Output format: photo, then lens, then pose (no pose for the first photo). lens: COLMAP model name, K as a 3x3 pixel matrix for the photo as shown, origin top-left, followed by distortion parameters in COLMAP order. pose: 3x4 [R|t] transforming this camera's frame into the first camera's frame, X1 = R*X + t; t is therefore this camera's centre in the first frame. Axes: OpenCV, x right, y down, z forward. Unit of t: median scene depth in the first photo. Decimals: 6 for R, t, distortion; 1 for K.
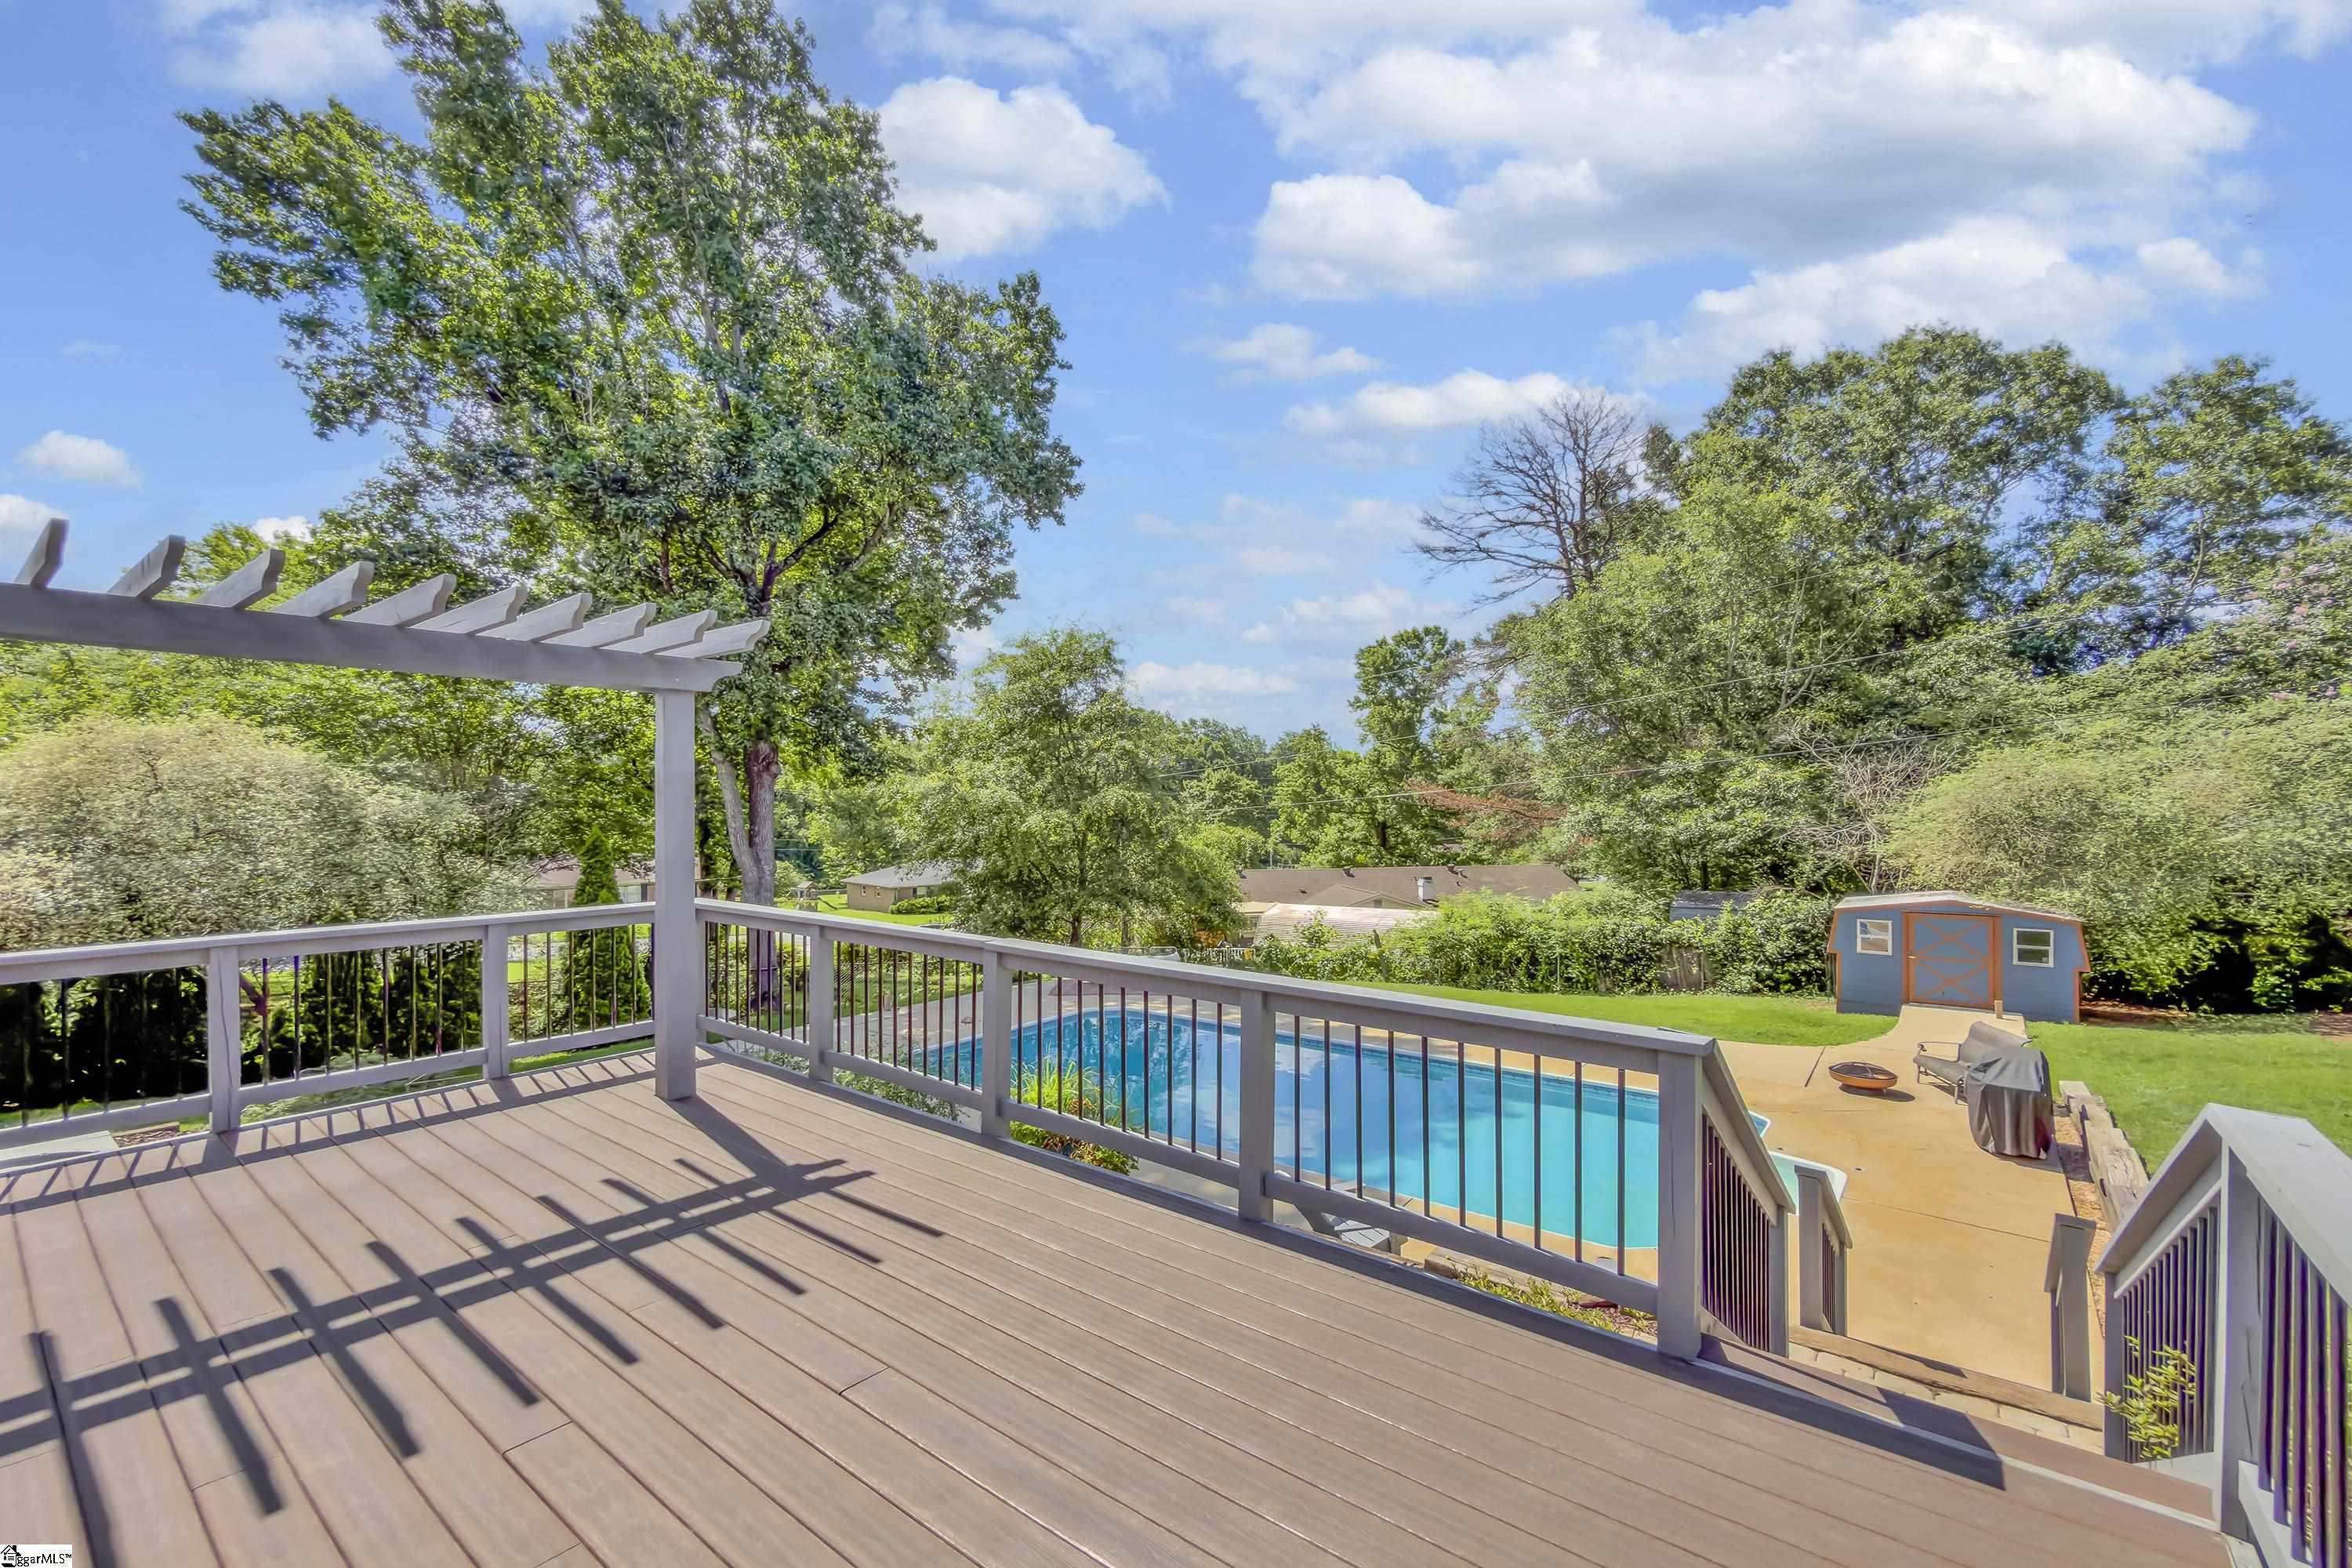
lens RADIAL K [[1024.7, 0, 1176.0], [0, 1024.7, 784.0], [0, 0, 1]] dist [-0.000834, -0.000185]
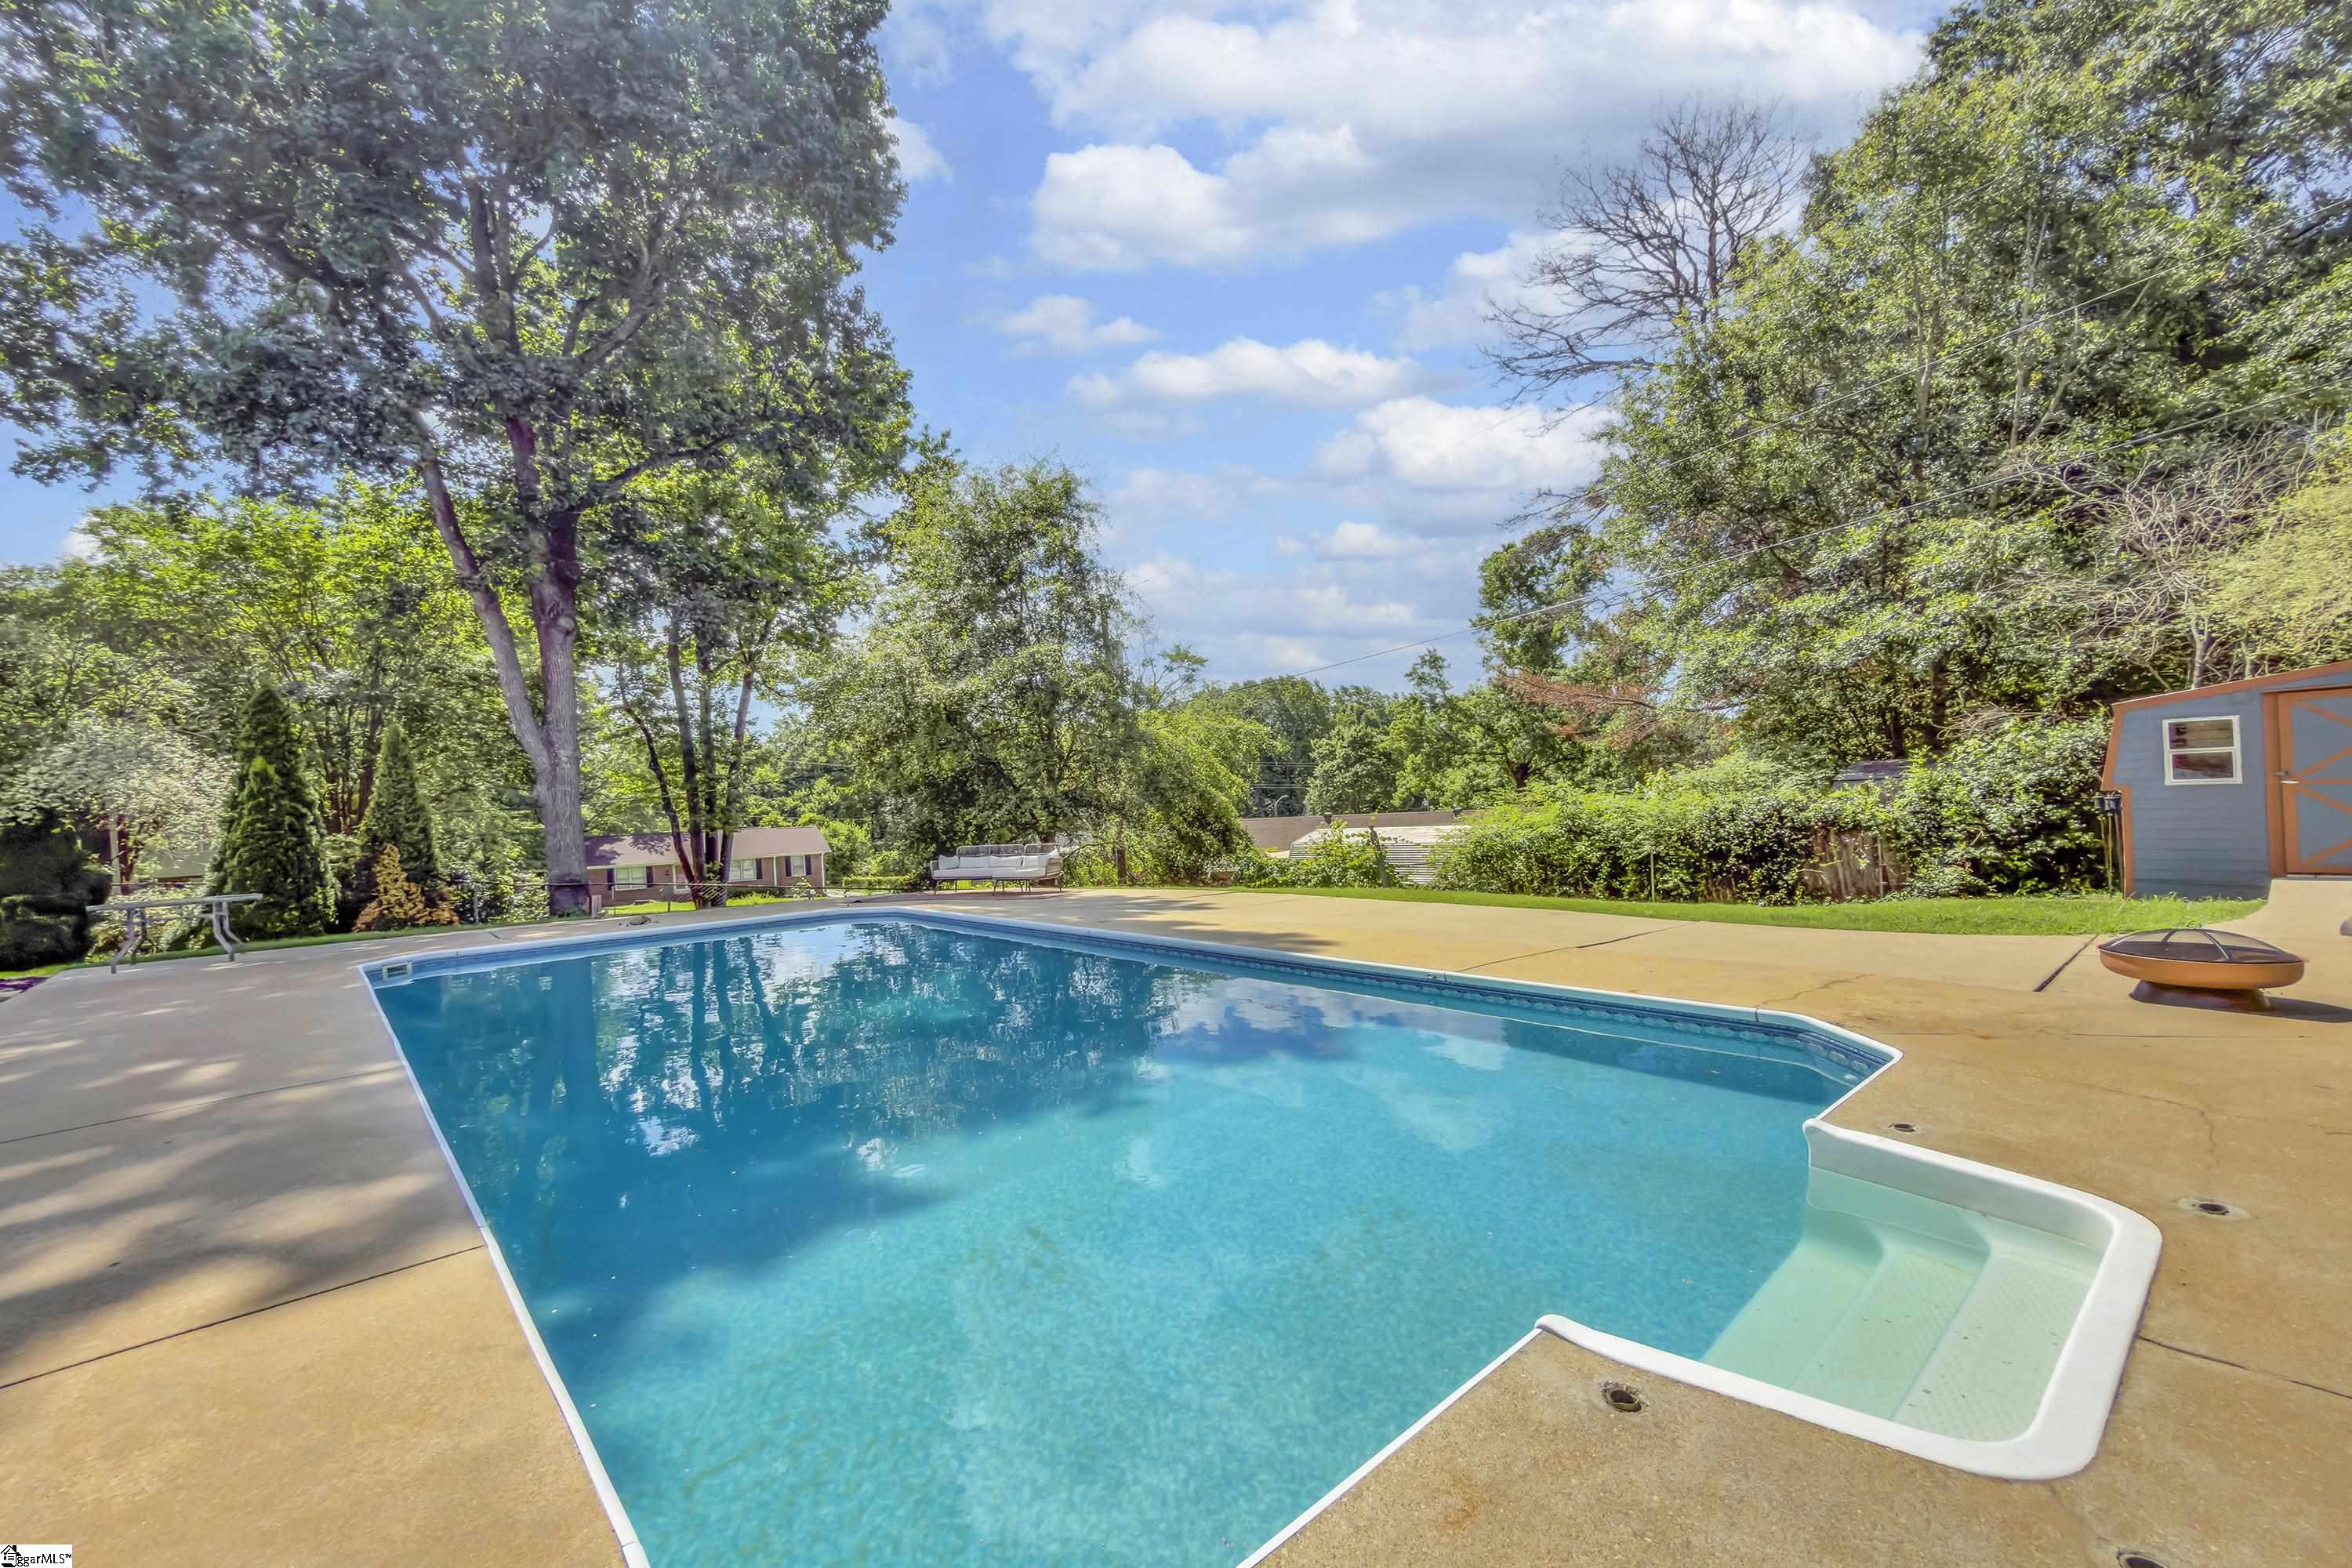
lens RADIAL K [[1077.2, 0, 1179.6], [0, 1077.2, 739.8], [0, 0, 1]] dist [0.000110, -0.000238]
pose [[0.988588, -0.024342, -0.148667, 0.190916], [0.020747, 0.999455, -0.025682, 0.109465], [0.149211, 0.022305, 0.988554, 0.290784]]
